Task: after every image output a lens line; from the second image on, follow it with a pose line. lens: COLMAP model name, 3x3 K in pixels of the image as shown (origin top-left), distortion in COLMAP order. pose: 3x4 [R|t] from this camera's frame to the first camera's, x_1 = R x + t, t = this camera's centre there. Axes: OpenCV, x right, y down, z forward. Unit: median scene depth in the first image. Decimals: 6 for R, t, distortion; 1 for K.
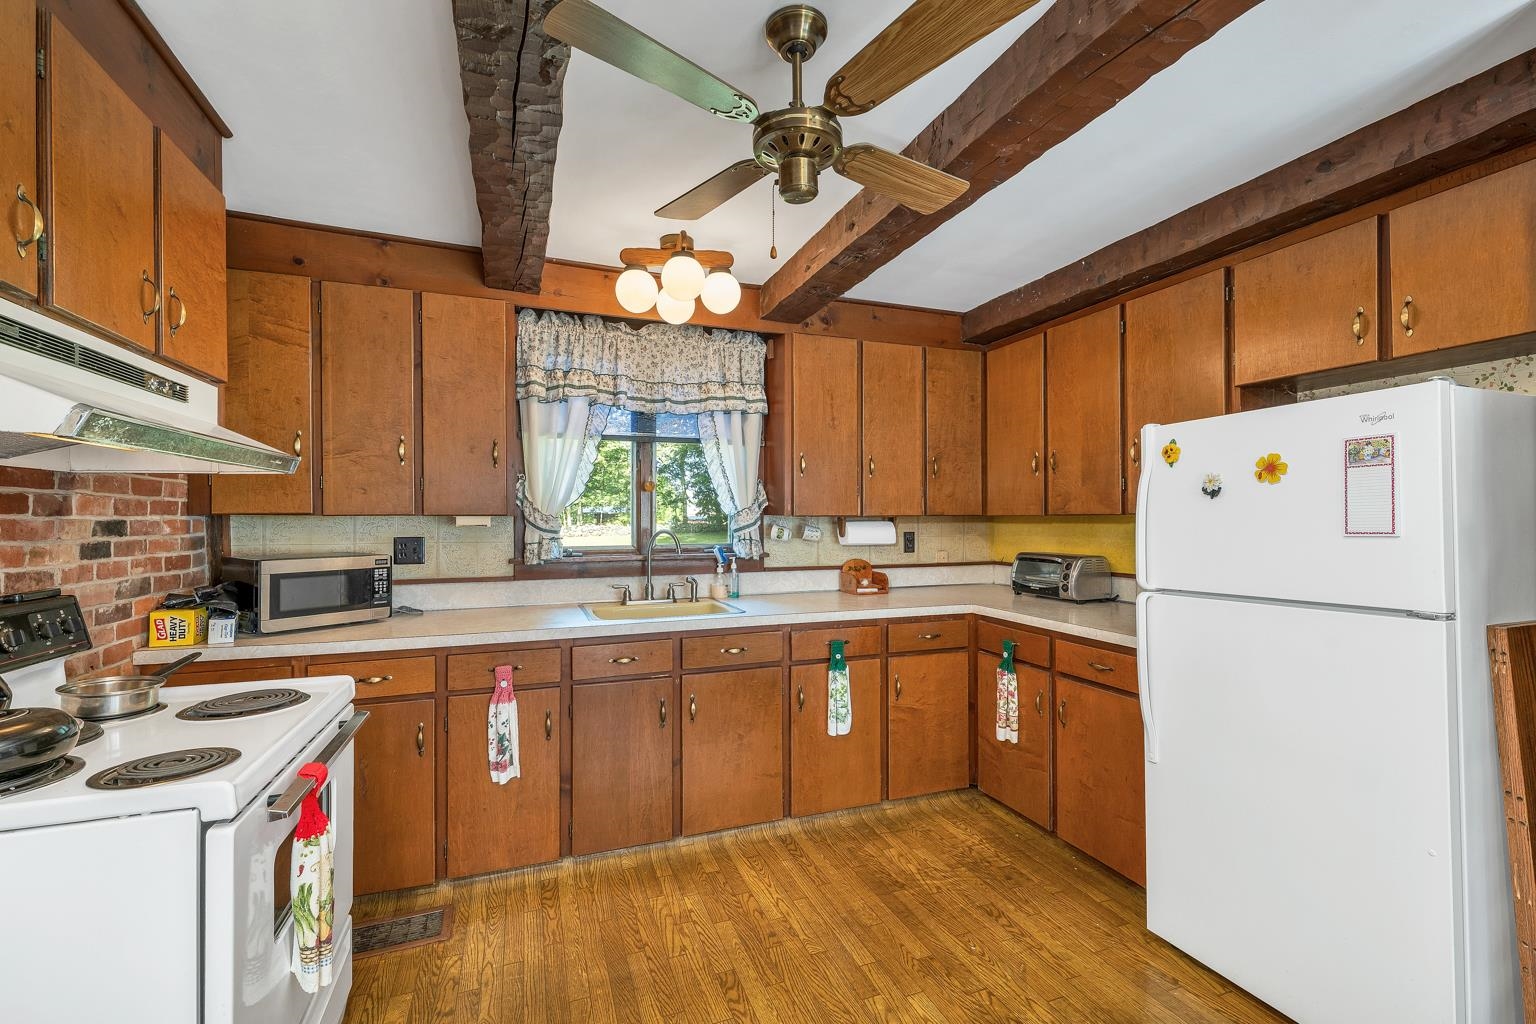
lens RADIAL K [[648.6, 0, 766.3], [0, 648.6, 514.9], [0, 0, 1]] dist [0.002822, -0.000681]
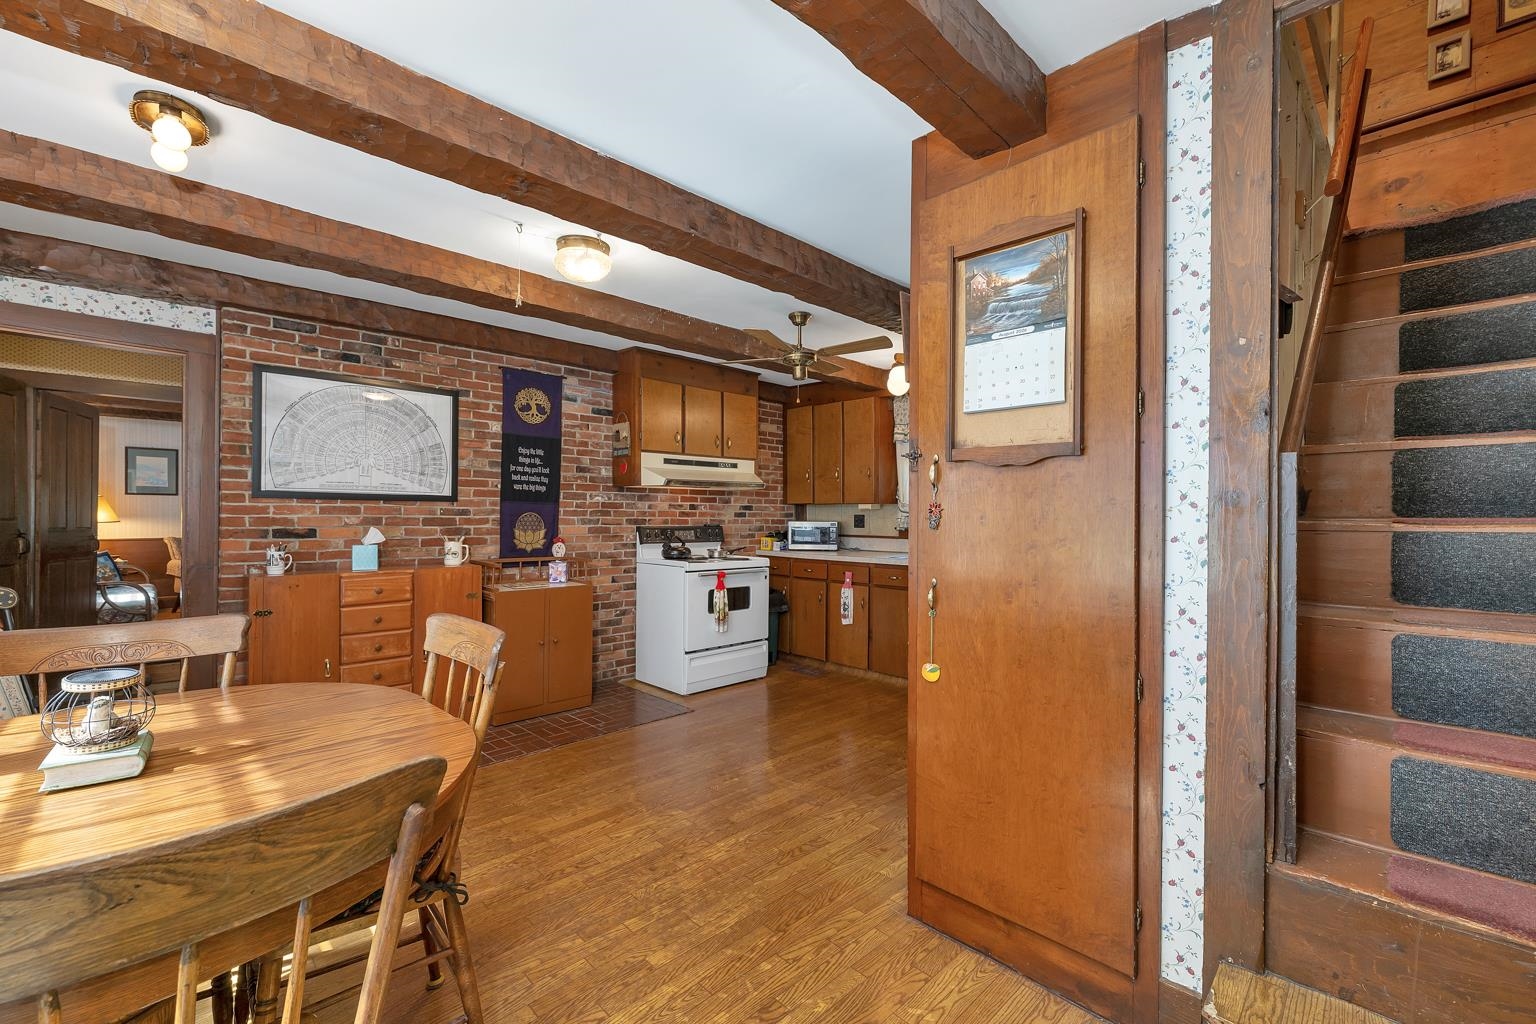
lens RADIAL K [[648.6, 0, 772.5], [0, 648.6, 513.7], [0, 0, 1]] dist [0.002822, -0.000681]
pose [[0.408299, 0.001196, -0.912847, 1.187337], [-0.002379, 0.999997, 0.000246, 0.029730], [0.912845, 0.002071, 0.408301, -0.096753]]
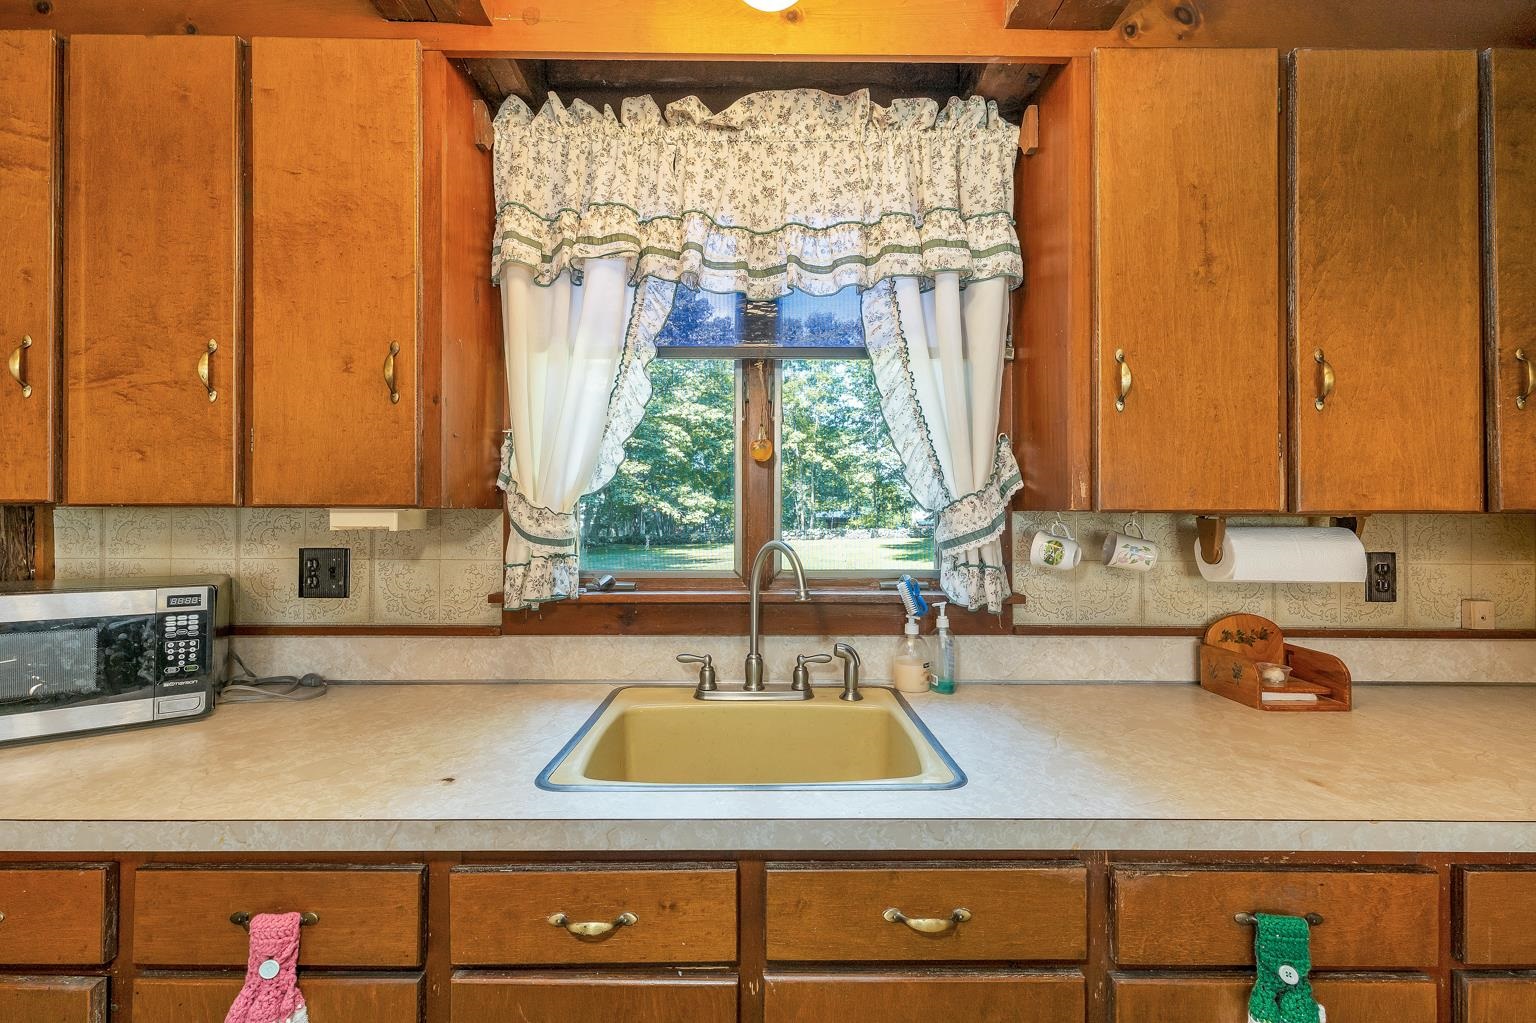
lens RADIAL K [[648.6, 0, 765.0], [0, 648.6, 512.3], [0, 0, 1]] dist [0.002822, -0.000681]
pose [[0.937135, 0.000273, -0.348967, -0.009207], [-0.004113, 0.999939, -0.010265, 0.007504], [0.348943, 0.011055, 0.937079, 0.597524]]
